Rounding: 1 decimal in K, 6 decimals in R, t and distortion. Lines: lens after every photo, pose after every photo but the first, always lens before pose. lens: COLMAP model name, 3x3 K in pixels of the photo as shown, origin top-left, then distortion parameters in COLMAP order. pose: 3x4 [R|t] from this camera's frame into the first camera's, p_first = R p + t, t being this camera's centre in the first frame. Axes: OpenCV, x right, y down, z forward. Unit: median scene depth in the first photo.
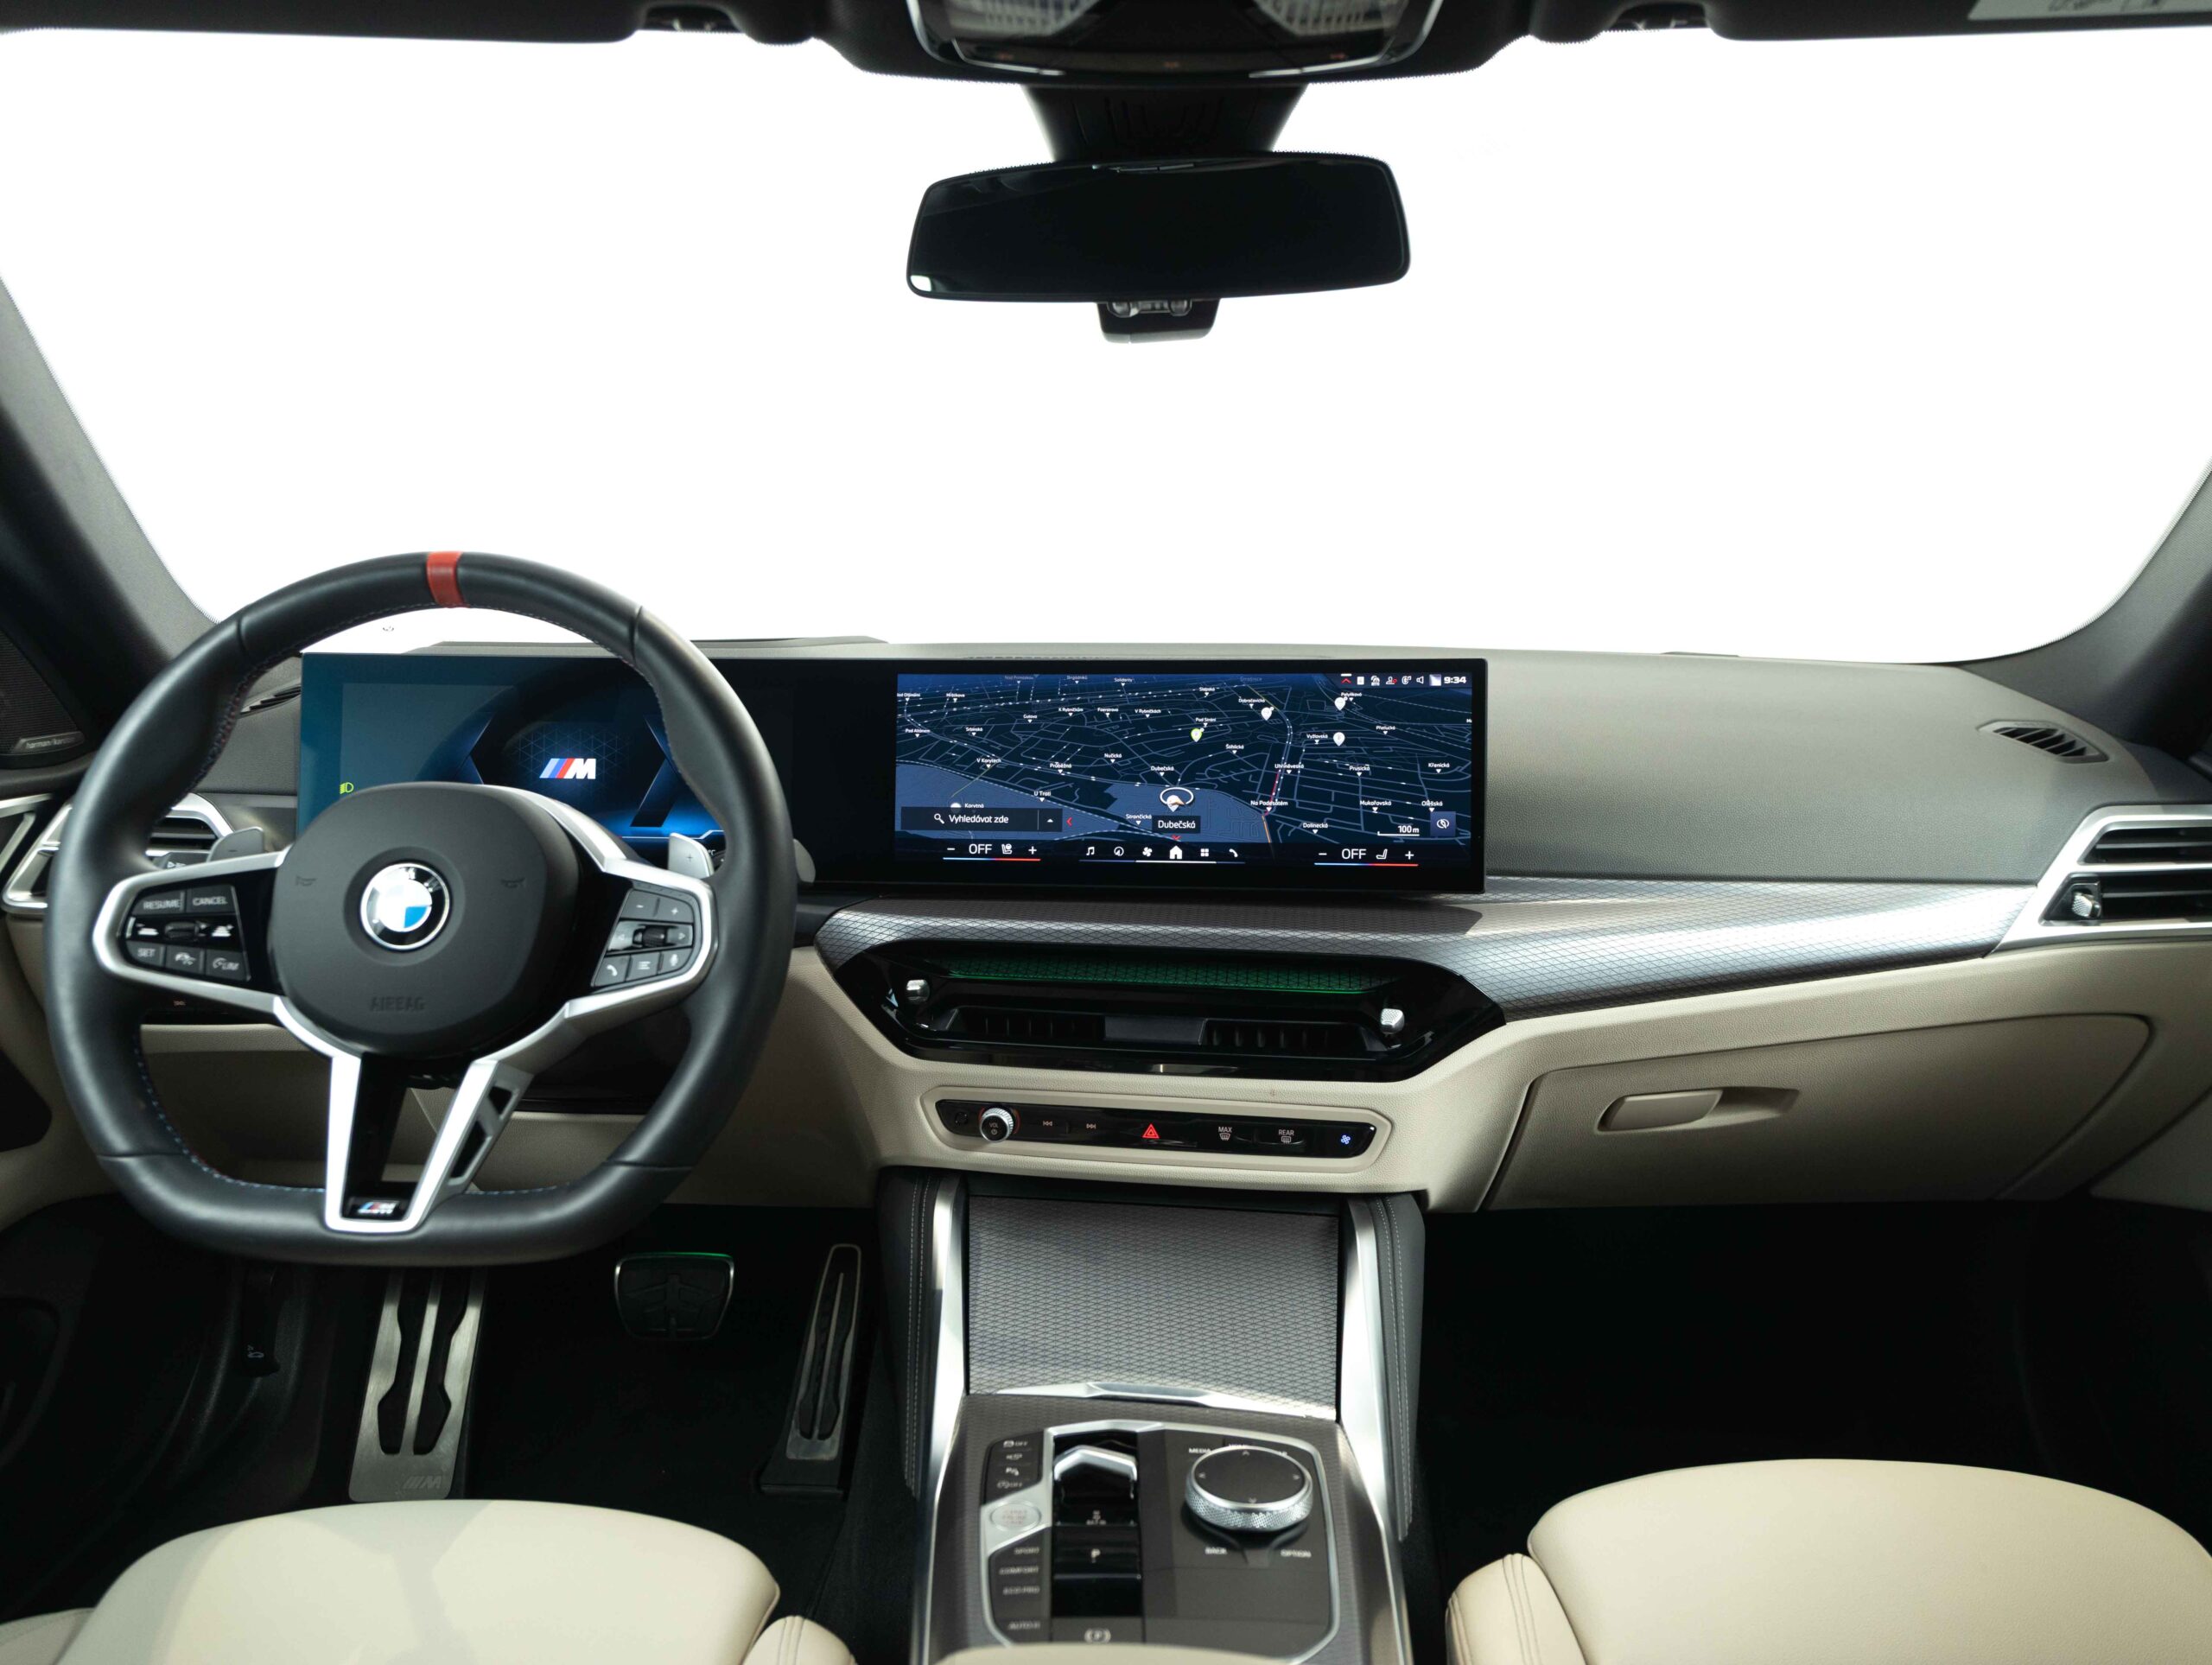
lens RADIAL K [[1653.3, 0, 1098.2], [0, 1653.3, 833.1], [0, 0, 1]] dist [-0.005699, -0.011690]
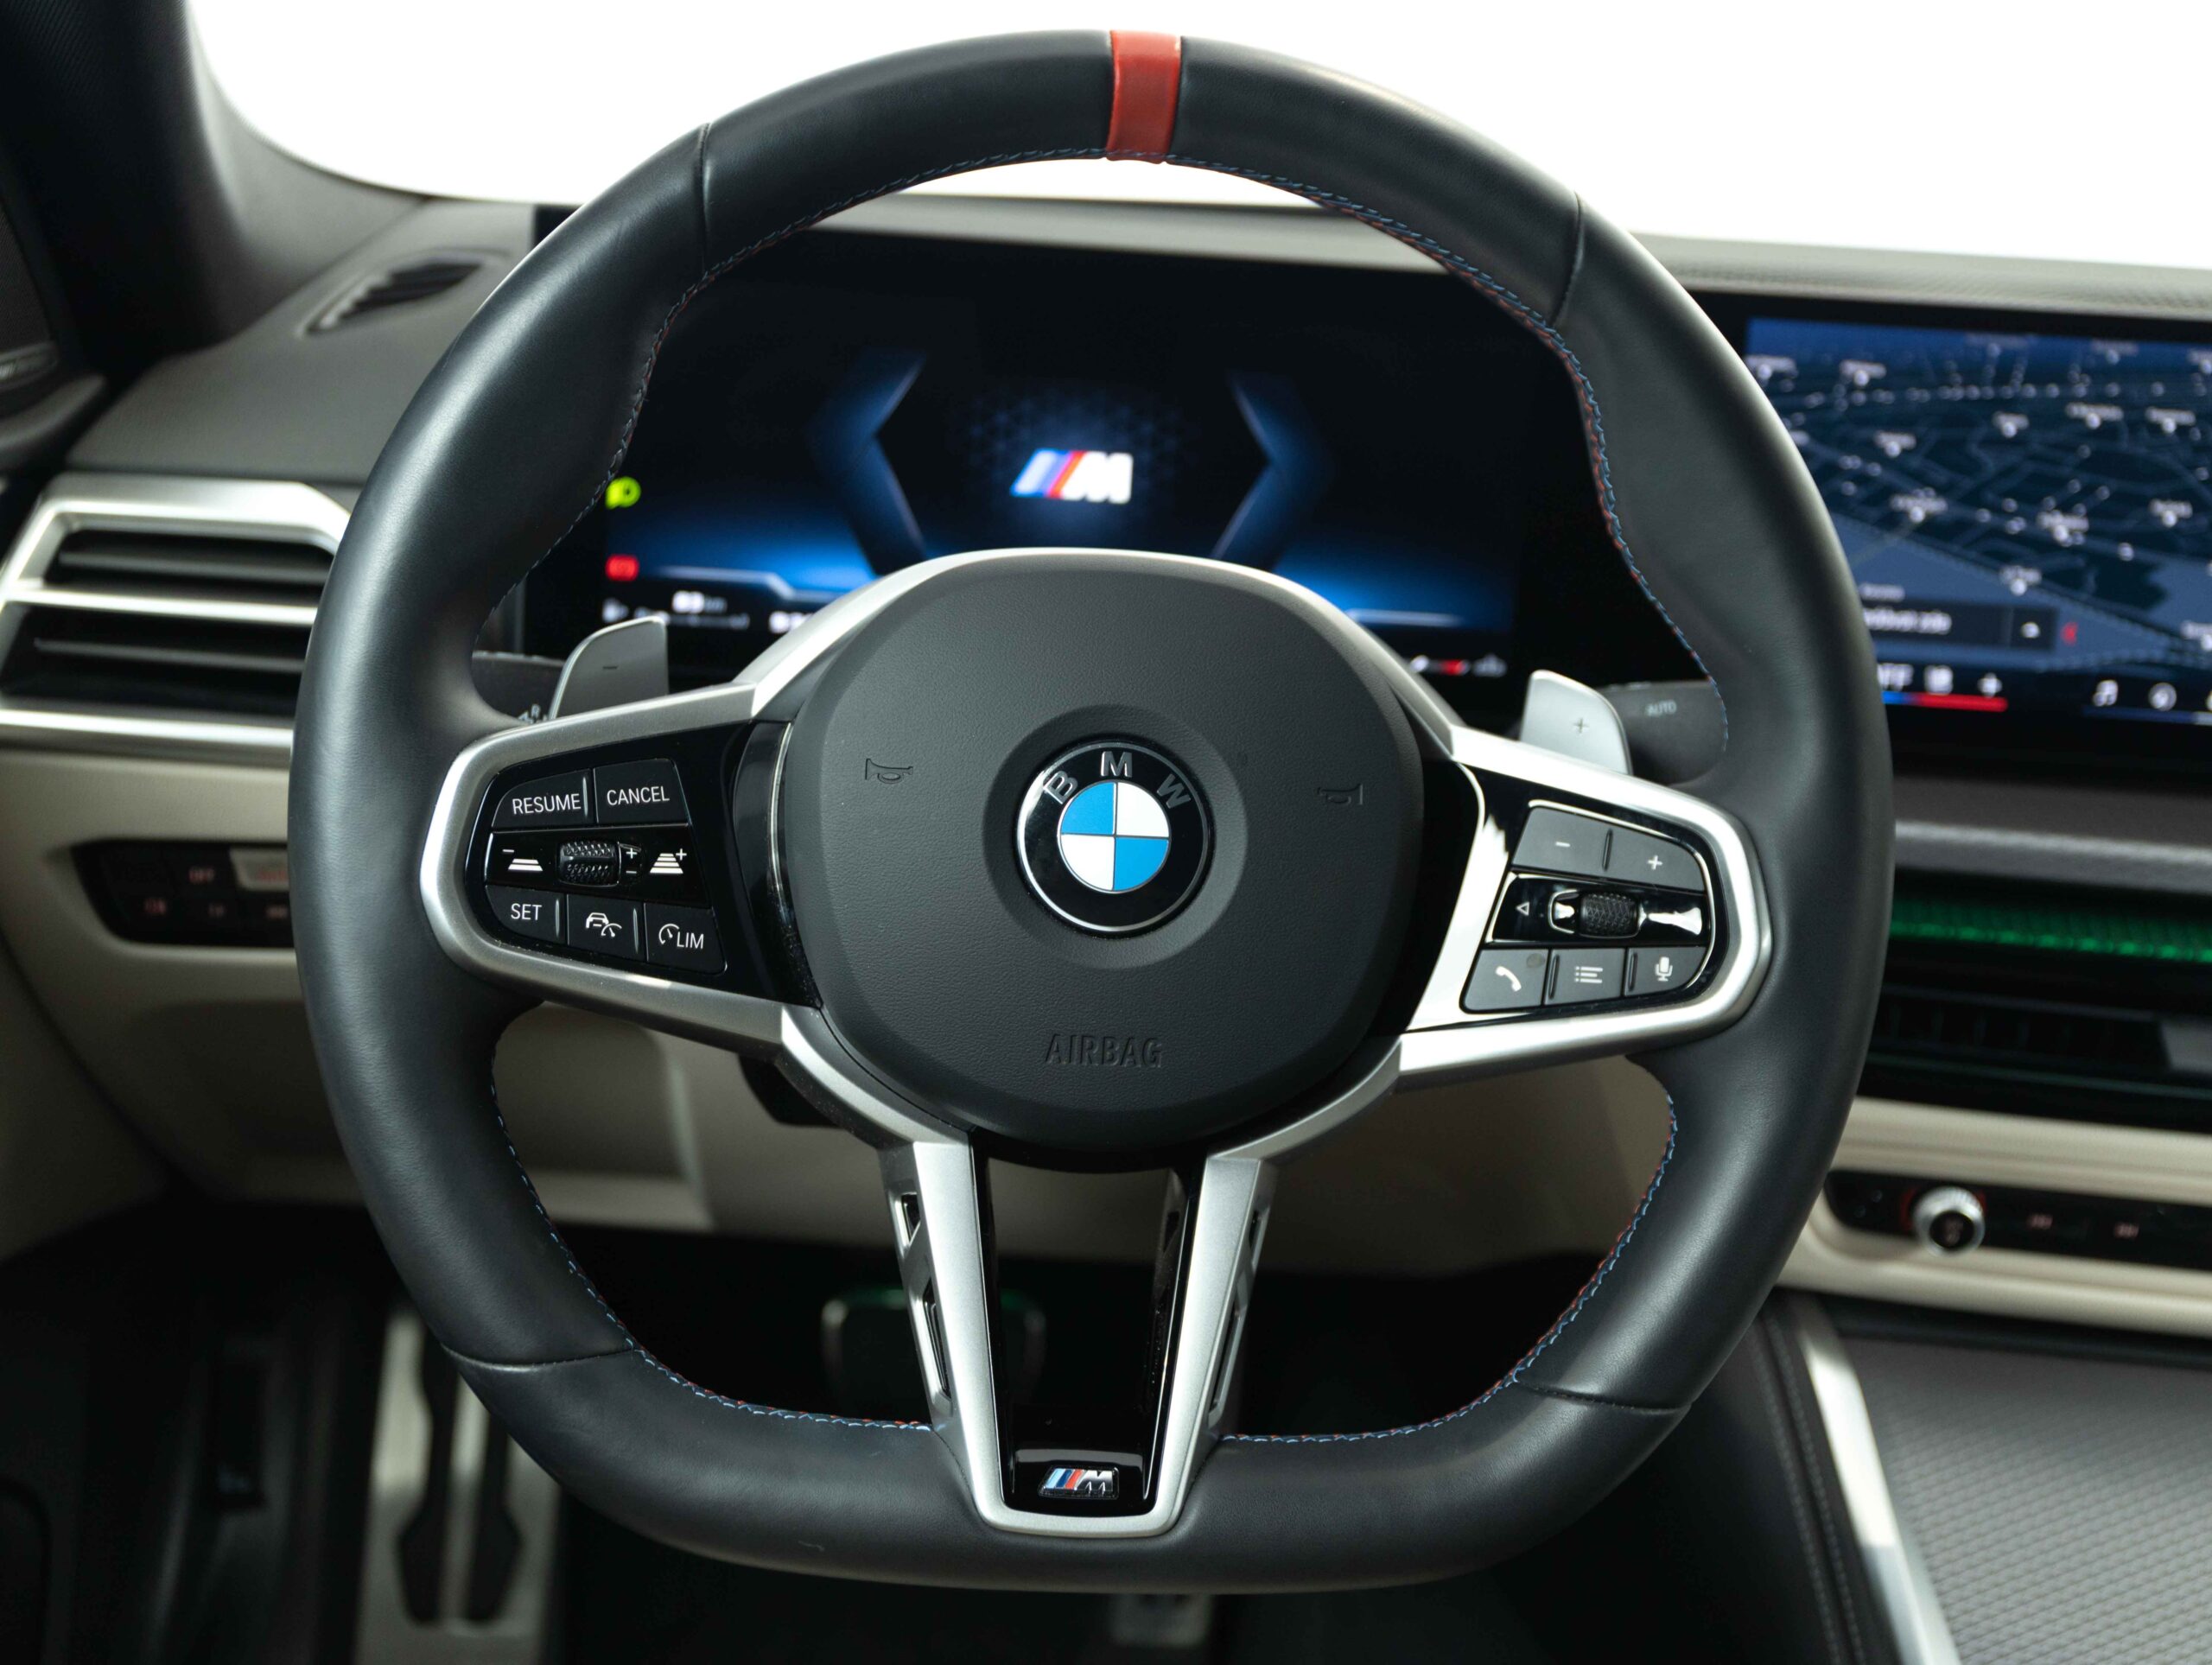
lens RADIAL K [[2467.7, 0, 1094.9], [0, 2467.7, 835.3], [0, 0, 1]] dist [0.022336, 0.000000]
pose [[0.996037, 0.039528, 0.079676, -0.390050], [-0.051798, 0.986024, 0.158350, -0.052898], [-0.072303, -0.161849, 0.984163, 0.262061]]
